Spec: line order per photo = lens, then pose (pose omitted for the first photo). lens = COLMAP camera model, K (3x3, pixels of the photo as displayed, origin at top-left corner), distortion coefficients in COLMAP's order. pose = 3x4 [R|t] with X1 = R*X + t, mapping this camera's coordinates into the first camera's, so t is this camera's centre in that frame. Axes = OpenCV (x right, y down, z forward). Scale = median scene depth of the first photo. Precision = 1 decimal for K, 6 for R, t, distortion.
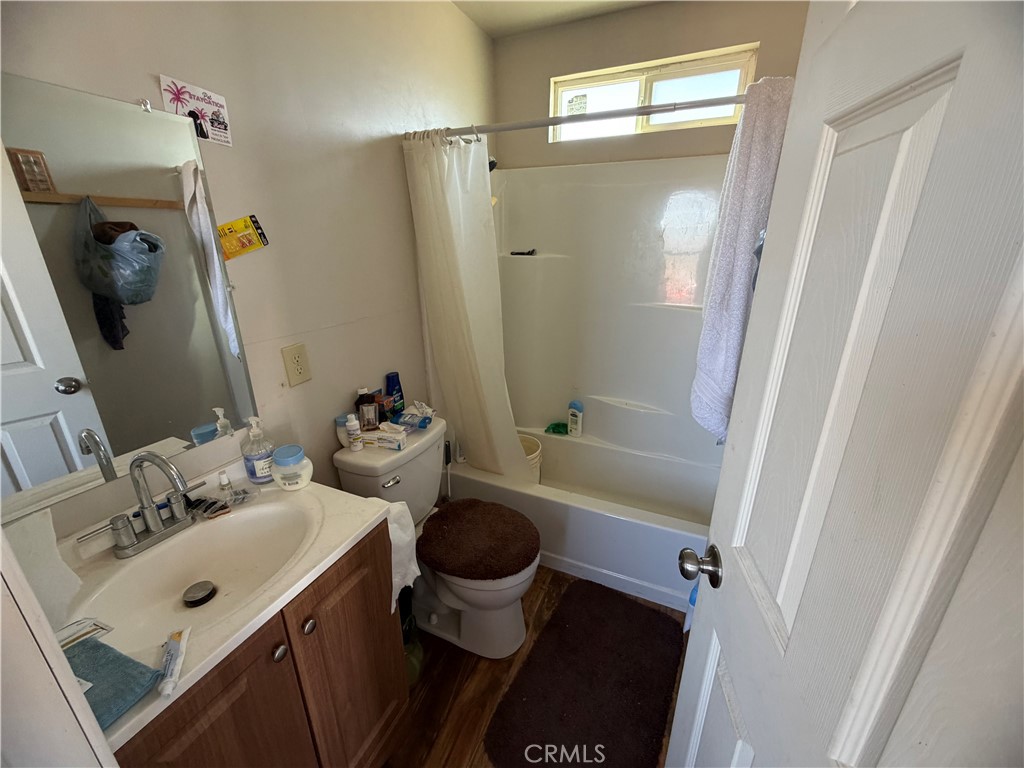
lens RADIAL K [[407.7, 0, 512.0], [0, 407.7, 384.0], [0, 0, 1]] dist [0.001549, 0.000420]
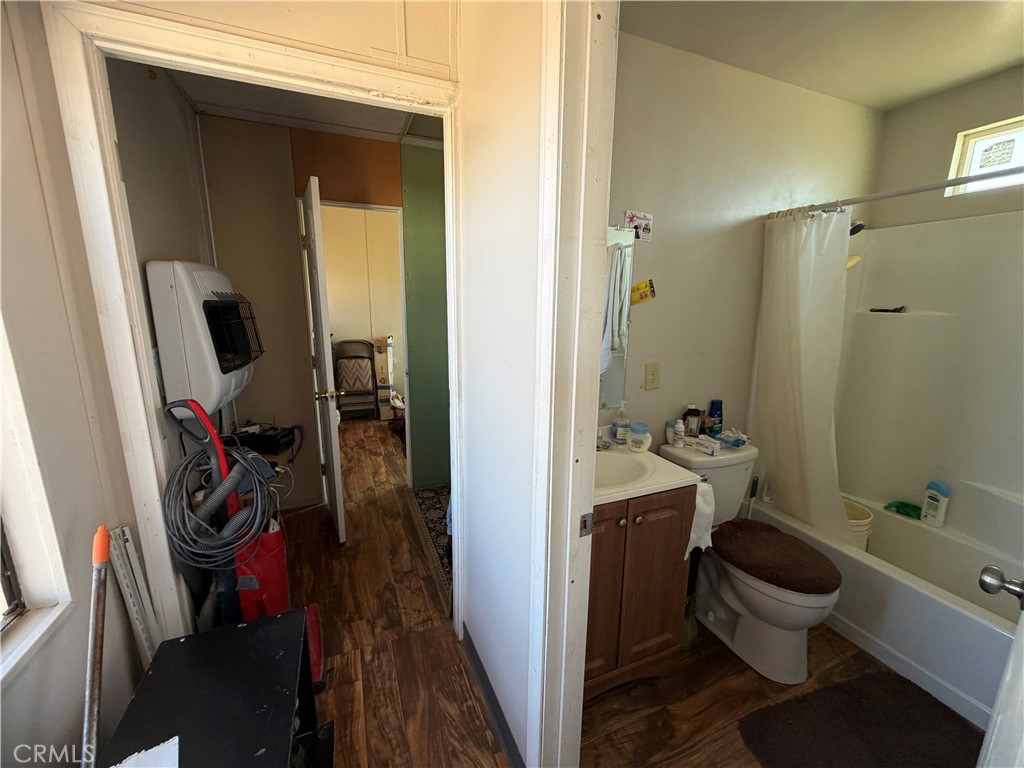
lens RADIAL K [[407.7, 0, 512.0], [0, 407.7, 384.0], [0, 0, 1]] dist [0.001549, 0.000420]
pose [[0.726538, 0.143441, -0.671988, 0.082624], [-0.235241, 0.970794, -0.047114, 0.141699], [0.645604, 0.192309, 0.739062, -0.344631]]
